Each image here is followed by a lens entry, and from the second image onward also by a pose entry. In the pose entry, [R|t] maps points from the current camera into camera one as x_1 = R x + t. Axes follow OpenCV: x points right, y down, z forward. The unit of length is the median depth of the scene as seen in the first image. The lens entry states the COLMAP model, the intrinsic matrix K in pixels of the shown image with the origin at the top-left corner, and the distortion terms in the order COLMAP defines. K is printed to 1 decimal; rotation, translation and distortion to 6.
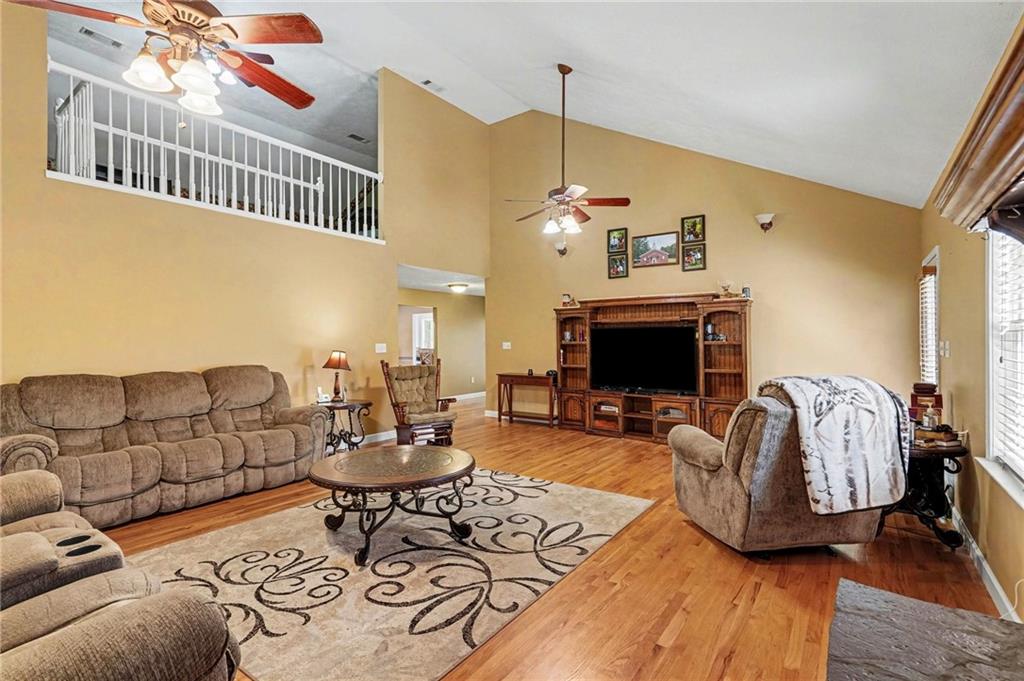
lens RADIAL K [[478.8, 0, 510.1], [0, 478.8, 341.3], [0, 0, 1]] dist [0.000155, -0.000123]
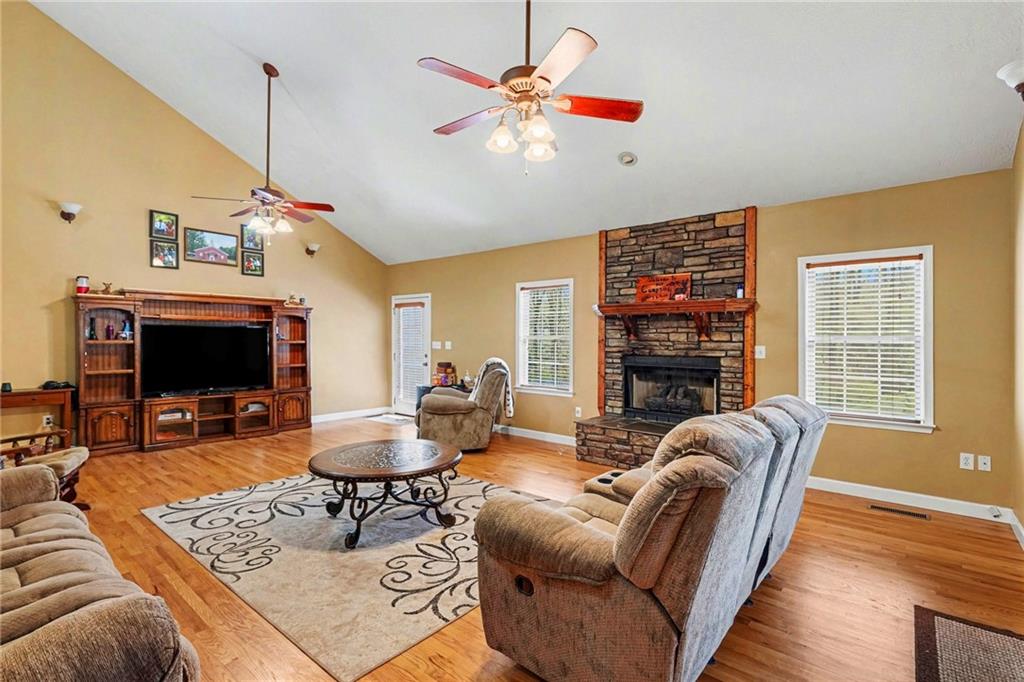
lens RADIAL K [[478.8, 0, 512.3], [0, 478.8, 343.5], [0, 0, 1]] dist [0.000155, -0.000123]
pose [[0.071678, -0.005766, 0.997411, -0.992436], [-0.008307, 0.999945, 0.006377, -0.008396], [-0.997393, -0.008743, 0.071626, 0.491065]]
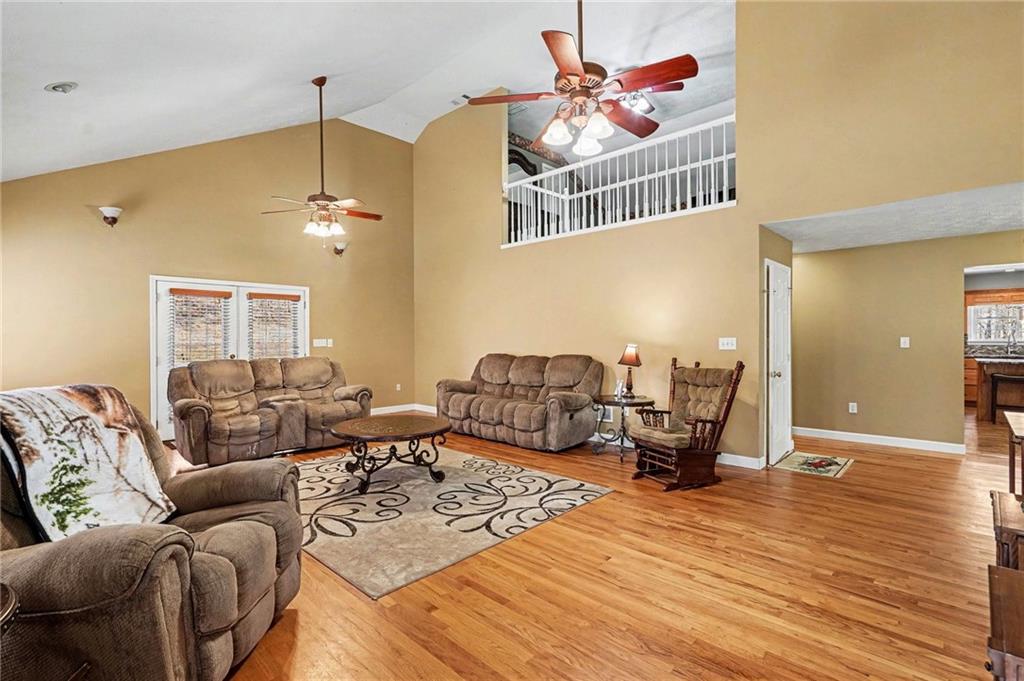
lens RADIAL K [[478.8, 0, 510.4], [0, 478.8, 337.4], [0, 0, 1]] dist [0.000155, -0.000123]
pose [[-0.135362, 0.006730, -0.990773, 0.817092], [0.007204, 0.999957, 0.005808, -0.003787], [0.990770, -0.006351, -0.135405, 1.158502]]
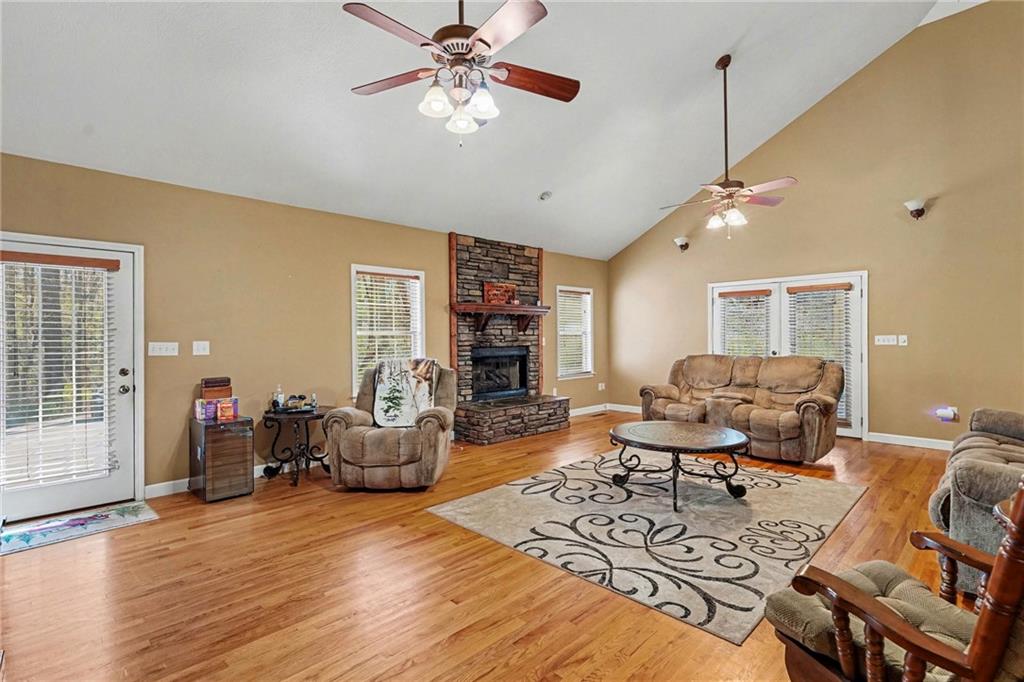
lens RADIAL K [[478.8, 0, 512.1], [0, 478.8, 338.6], [0, 0, 1]] dist [0.000155, -0.000123]
pose [[-0.985787, 0.014251, 0.167395, -0.025042], [0.014452, 0.999896, -0.000017, 0.001423], [-0.167378, 0.002403, -0.985890, 1.743418]]
